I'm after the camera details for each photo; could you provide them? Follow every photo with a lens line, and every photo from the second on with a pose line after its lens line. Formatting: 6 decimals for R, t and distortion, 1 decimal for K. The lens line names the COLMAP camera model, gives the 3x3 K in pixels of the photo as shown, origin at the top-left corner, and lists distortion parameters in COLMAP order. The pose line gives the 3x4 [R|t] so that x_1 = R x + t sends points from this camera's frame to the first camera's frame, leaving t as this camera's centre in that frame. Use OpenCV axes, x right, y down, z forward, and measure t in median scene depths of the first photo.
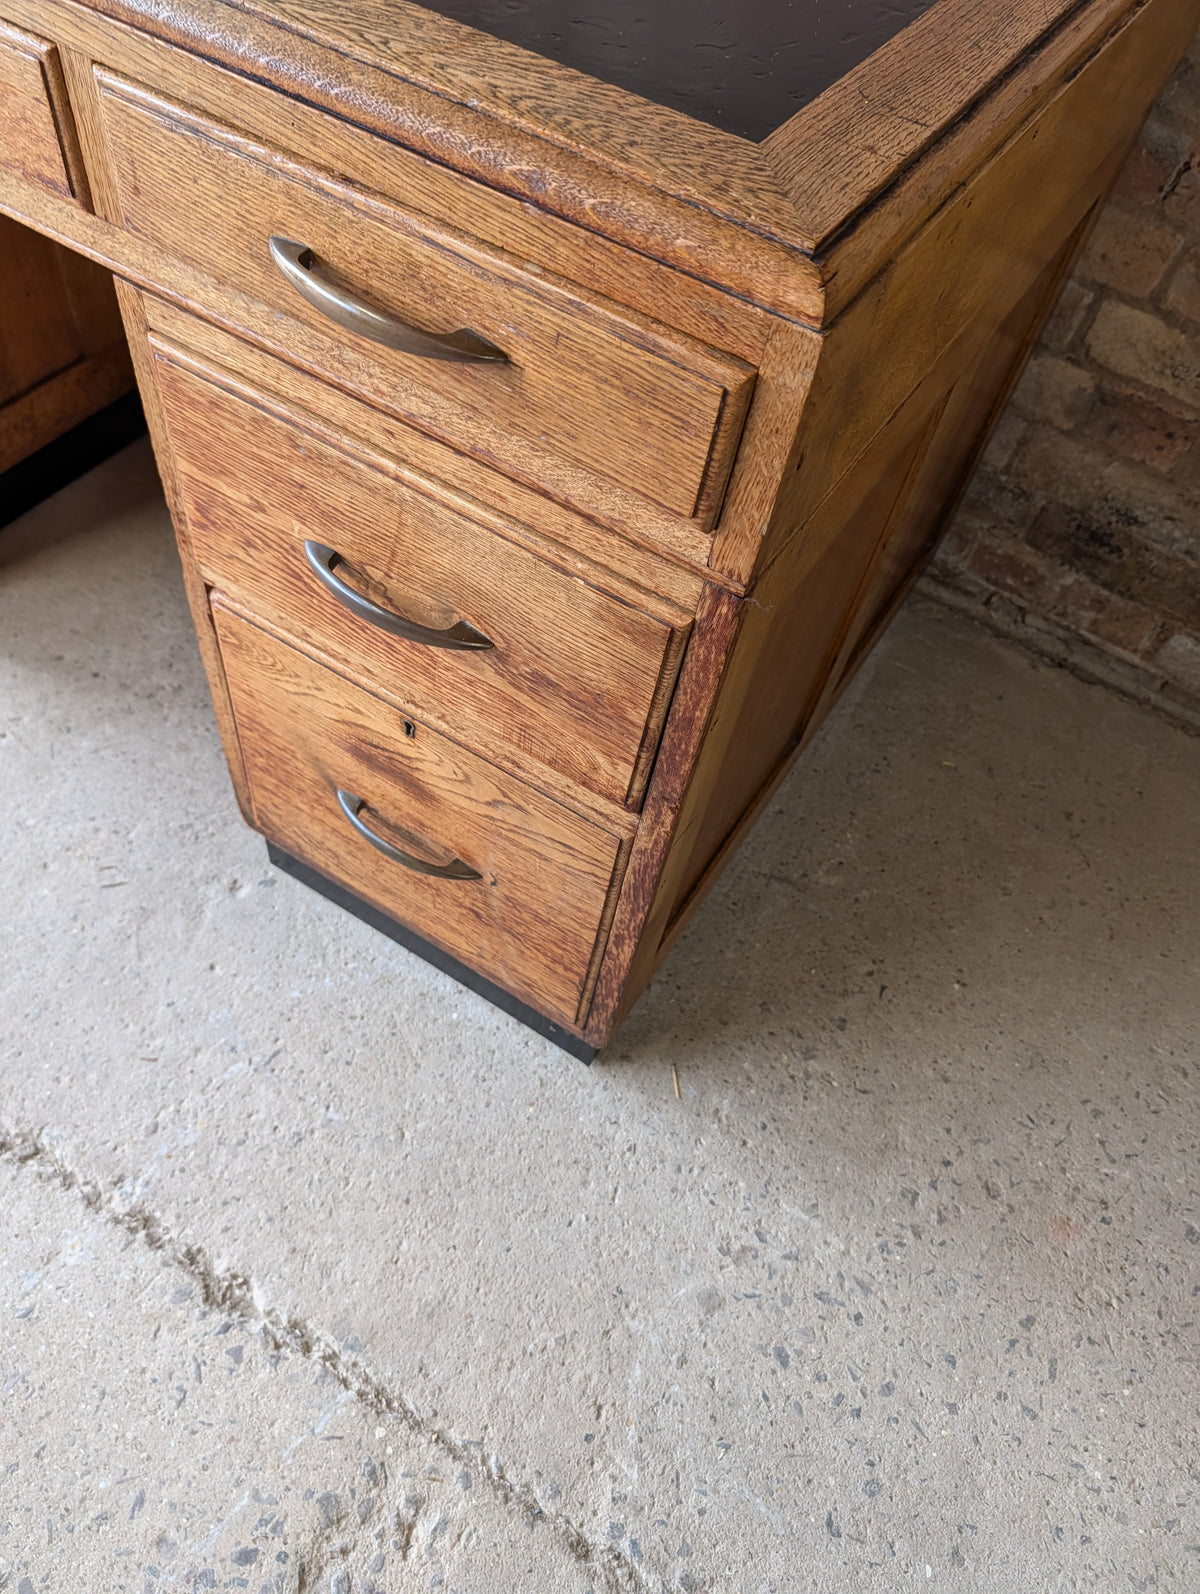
lens RADIAL K [[1156.0, 0, 585.7], [0, 1156.0, 785.3], [0, 0, 1]] dist [-0.003034, -0.001663]
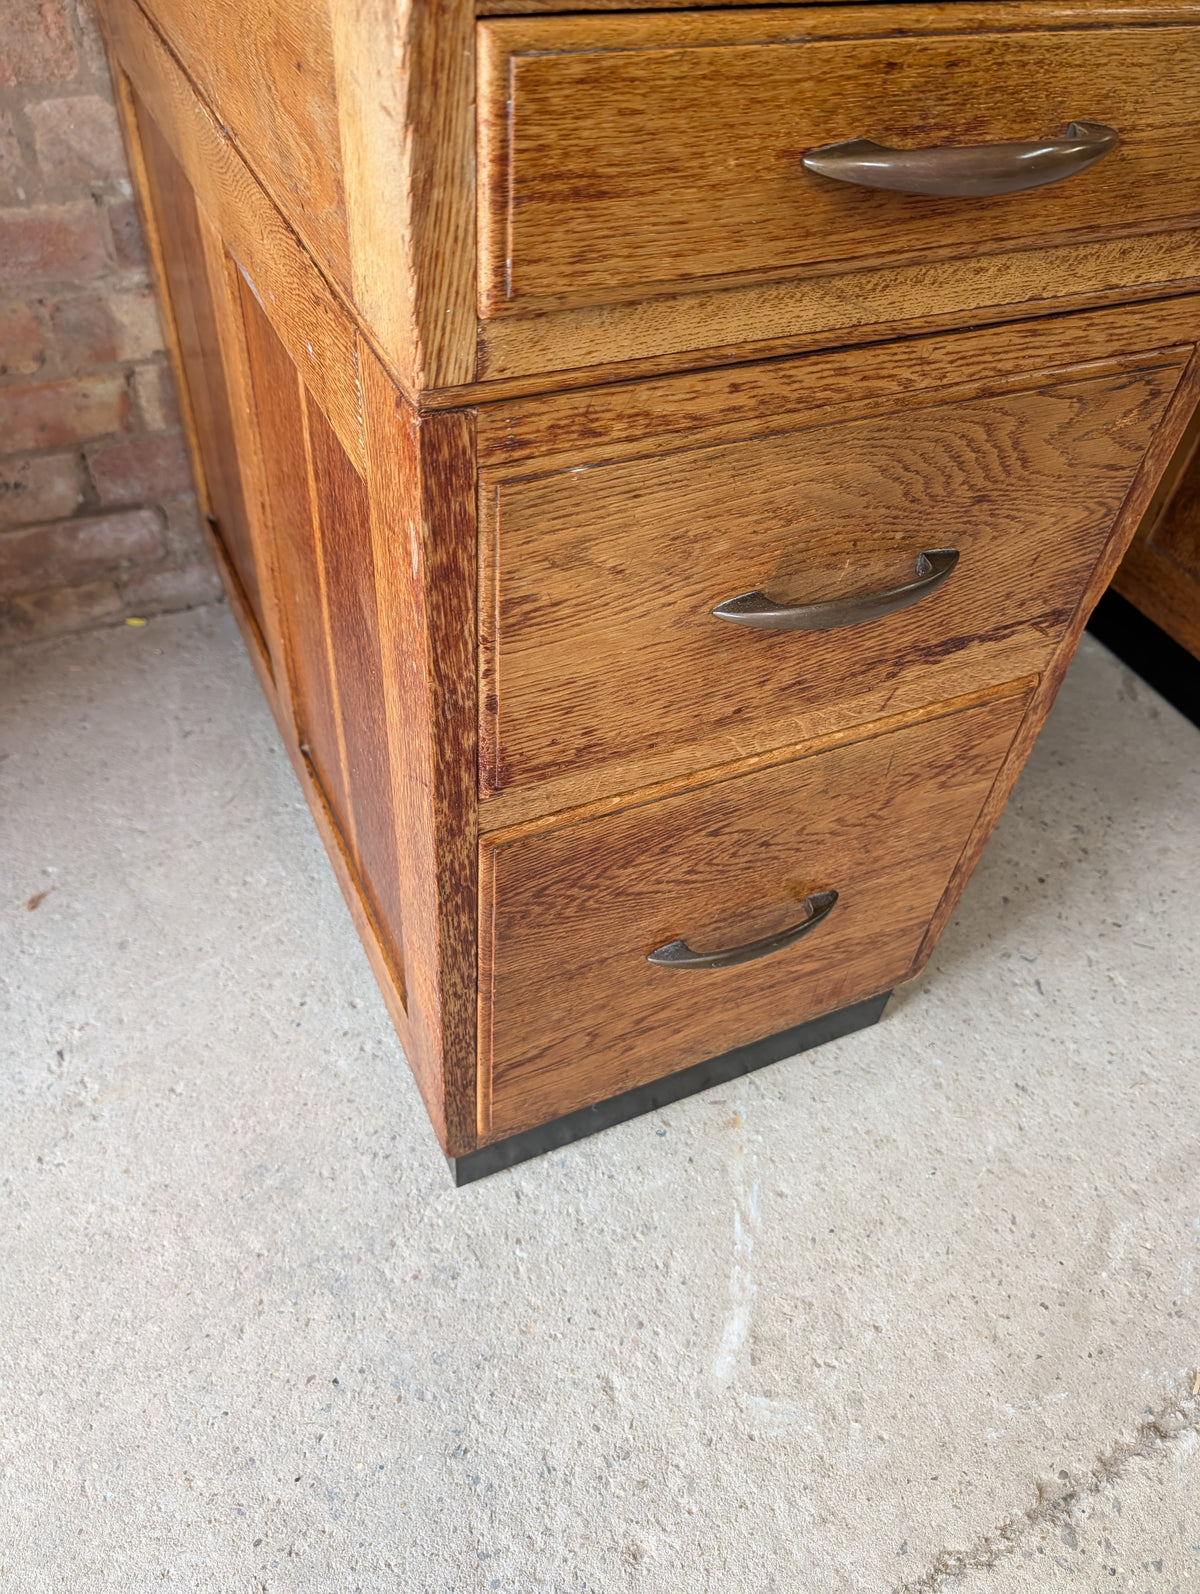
lens RADIAL K [[1165.4, 0, 598.1], [0, 1165.4, 793.0], [0, 0, 1]] dist [-0.006685, -0.001520]
pose [[0.546079, -0.656584, 0.520283, -1.387783], [0.678018, 0.711165, 0.185837, -0.725162], [-0.492025, 0.251280, 0.833528, 0.557746]]
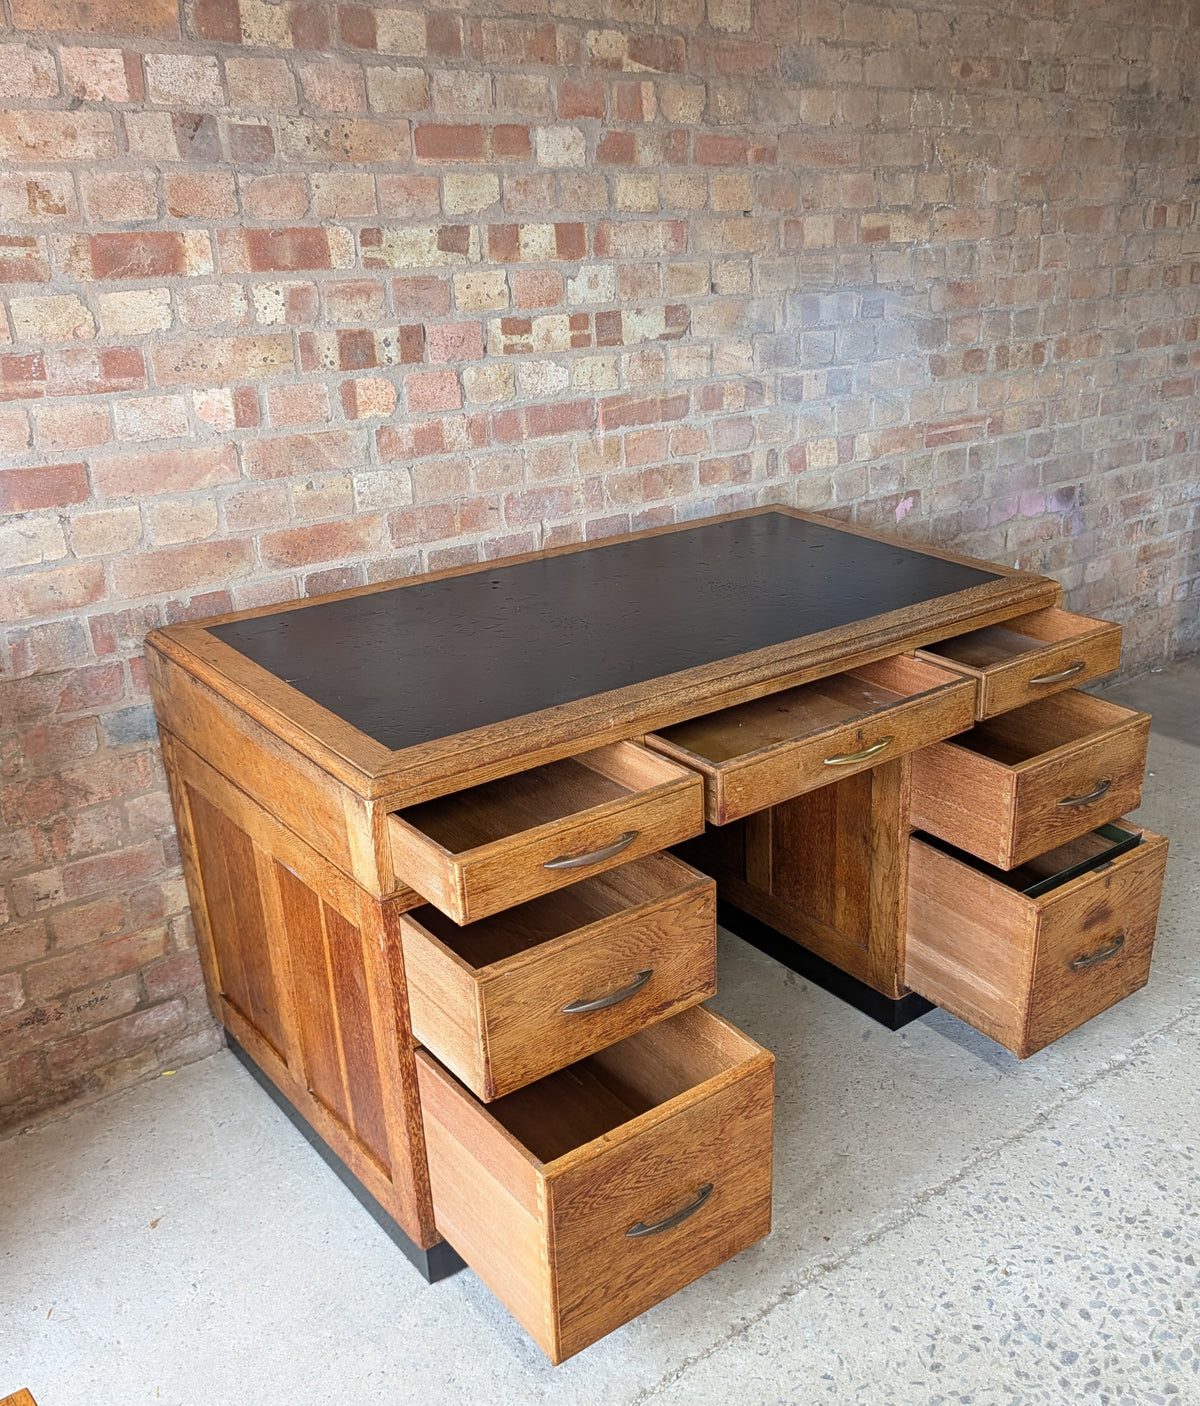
lens RADIAL K [[1406.4, 0, 797.9], [0, 1406.4, 736.3], [0, 0, 1]] dist [0.014149, -0.020890]
pose [[0.276259, -0.476760, 0.834494, -2.407309], [0.798973, 0.596508, 0.076295, -0.621435], [-0.534156, 0.645661, 0.545709, -0.542769]]
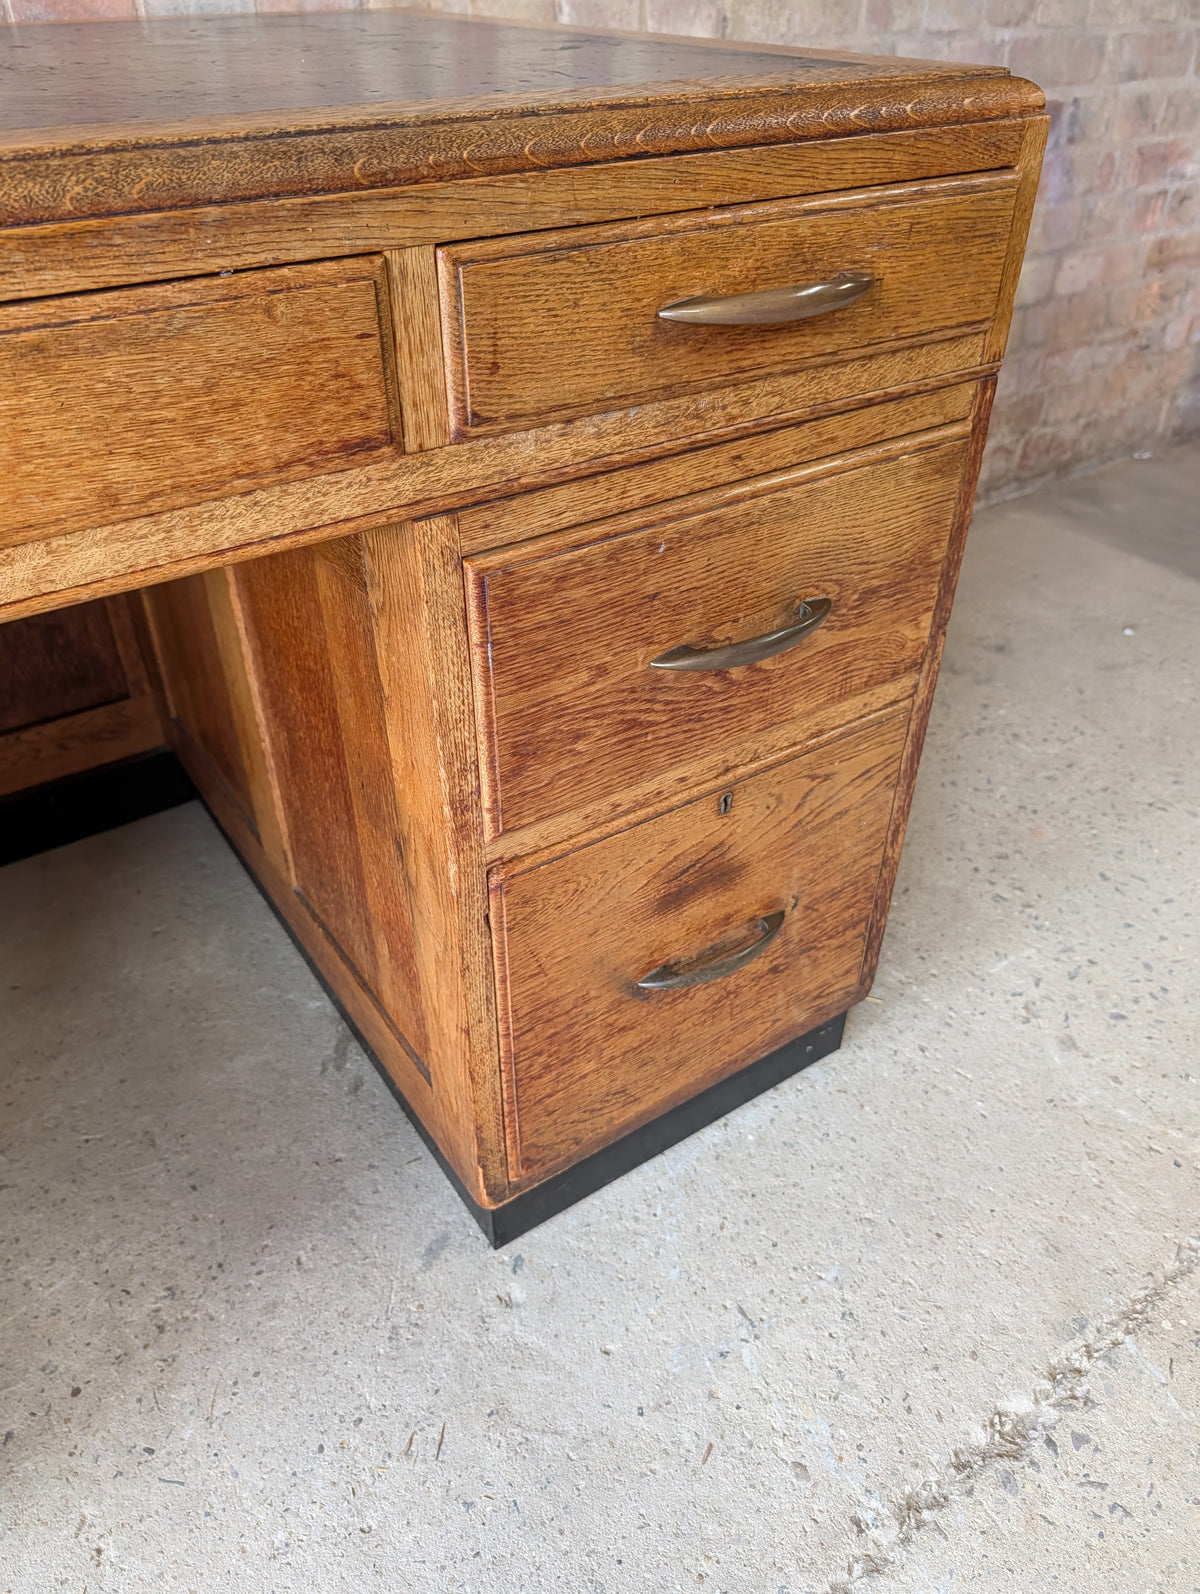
lens RADIAL K [[1160.1, 0, 587.4], [0, 1160.1, 799.6], [0, 0, 1]] dist [0.000828, -0.006619]
pose [[0.409424, -0.634459, 0.655617, -0.711218], [0.769454, 0.626246, 0.125523, -0.223622], [-0.490217, 0.453075, 0.744588, 0.276102]]
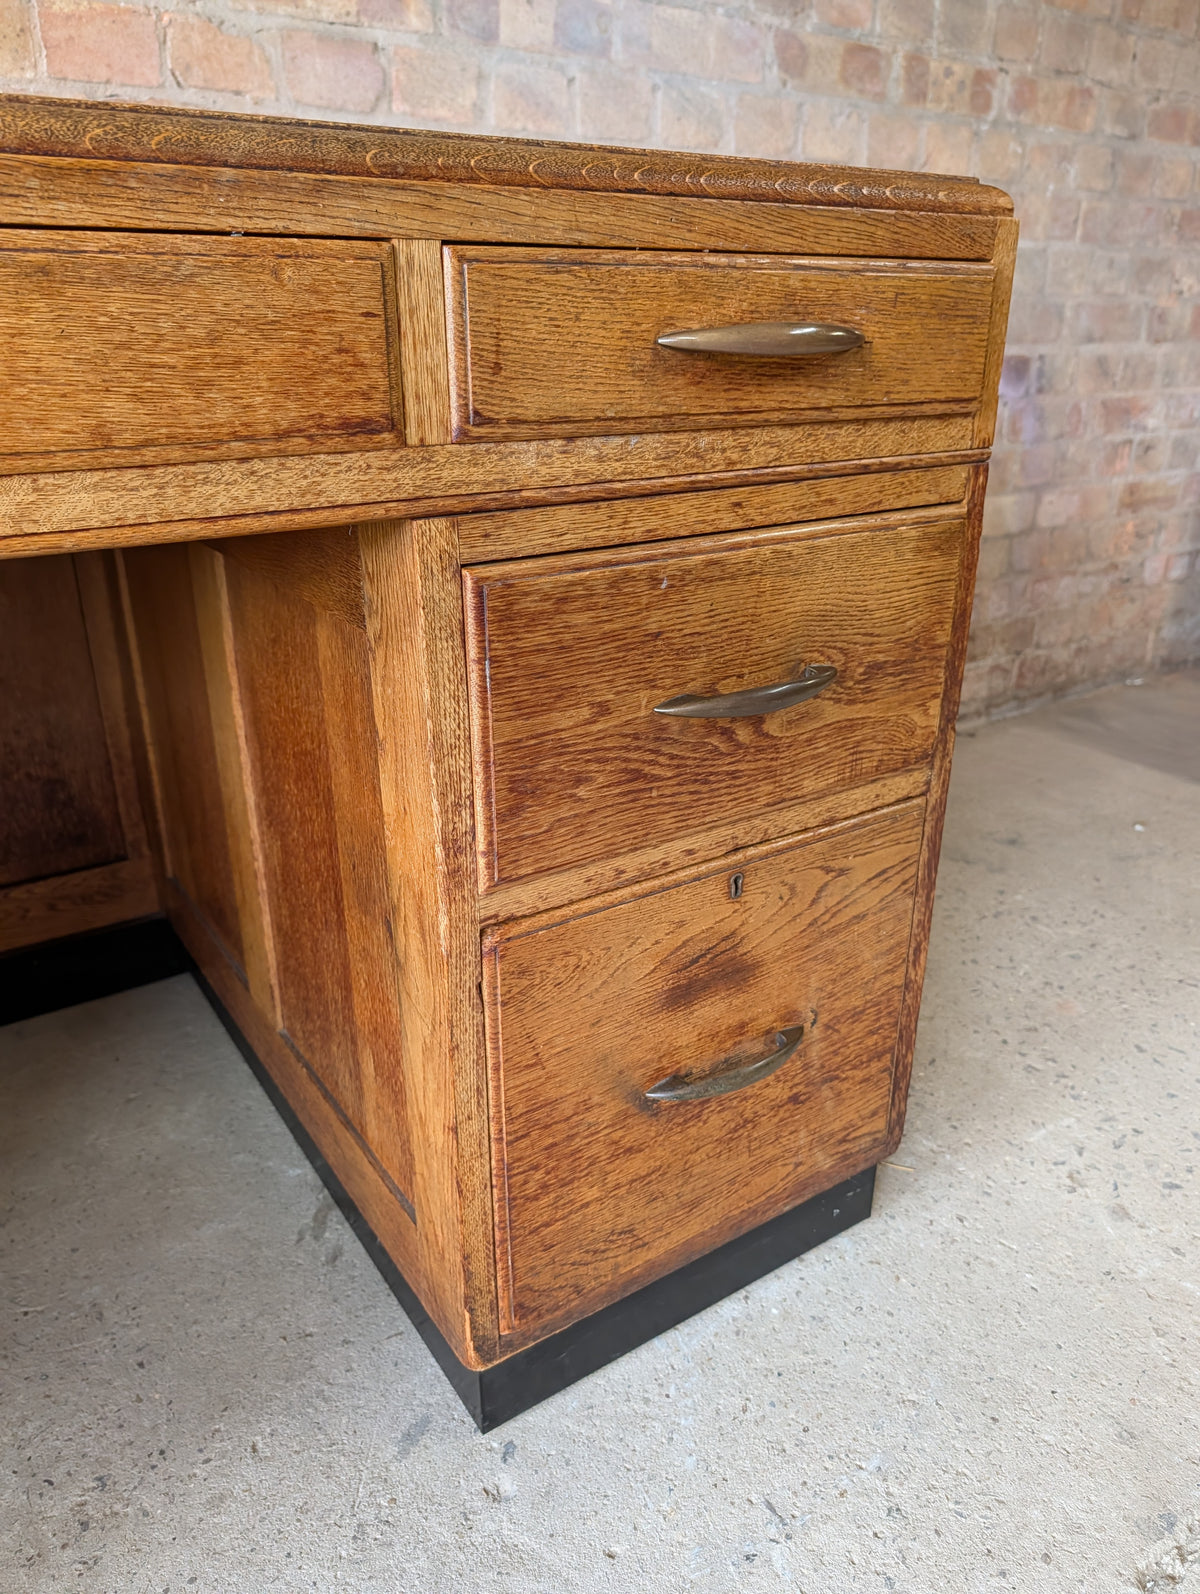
lens RADIAL K [[1160.8, 0, 607.6], [0, 1160.8, 807.1], [0, 0, 1]] dist [-0.002132, -0.002739]
pose [[0.406680, -0.464520, 0.786659, -0.758703], [0.767650, 0.640600, -0.018580, -0.128659], [-0.495303, 0.611435, 0.617108, 0.370501]]
